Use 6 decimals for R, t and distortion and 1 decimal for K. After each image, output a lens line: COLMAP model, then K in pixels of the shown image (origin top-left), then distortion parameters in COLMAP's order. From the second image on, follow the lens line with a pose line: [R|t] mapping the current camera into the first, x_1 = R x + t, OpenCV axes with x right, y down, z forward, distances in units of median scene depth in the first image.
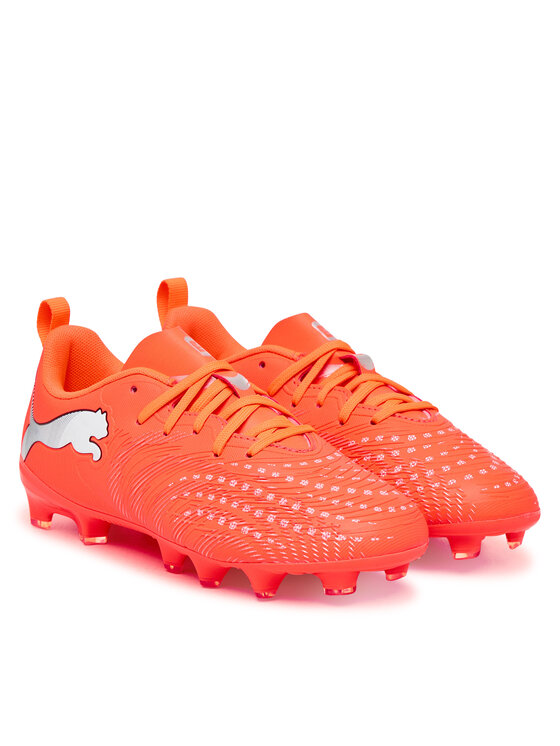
lens RADIAL K [[2192.7, 0, 280.0], [0, 2192.7, 373.0], [0, 0, 1]] dist [0.018716, 0.029986]
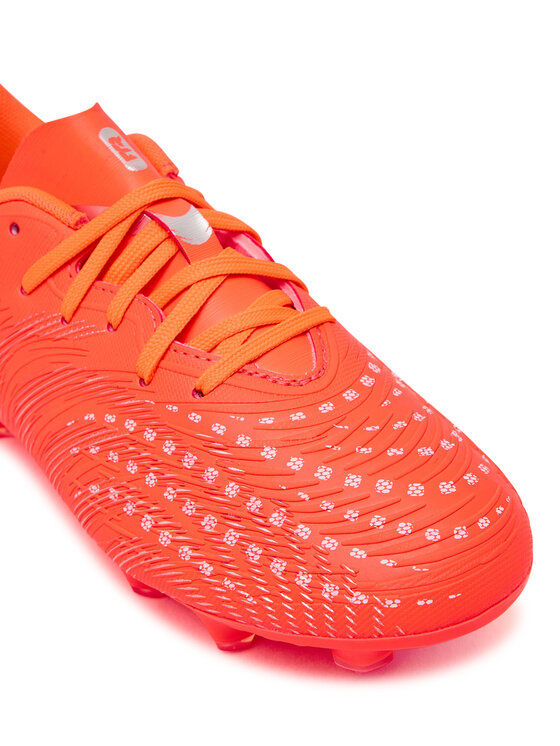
lens RADIAL K [[1555.8, 0, 280.0], [0, 1555.8, 373.0], [0, 0, 1]] dist [-0.072402, -0.121851]
pose [[0.993541, 0.004860, -0.113369, 0.049165], [0.034546, 0.938701, 0.342996, -0.097300], [0.108087, -0.344697, 0.932470, 0.657188]]
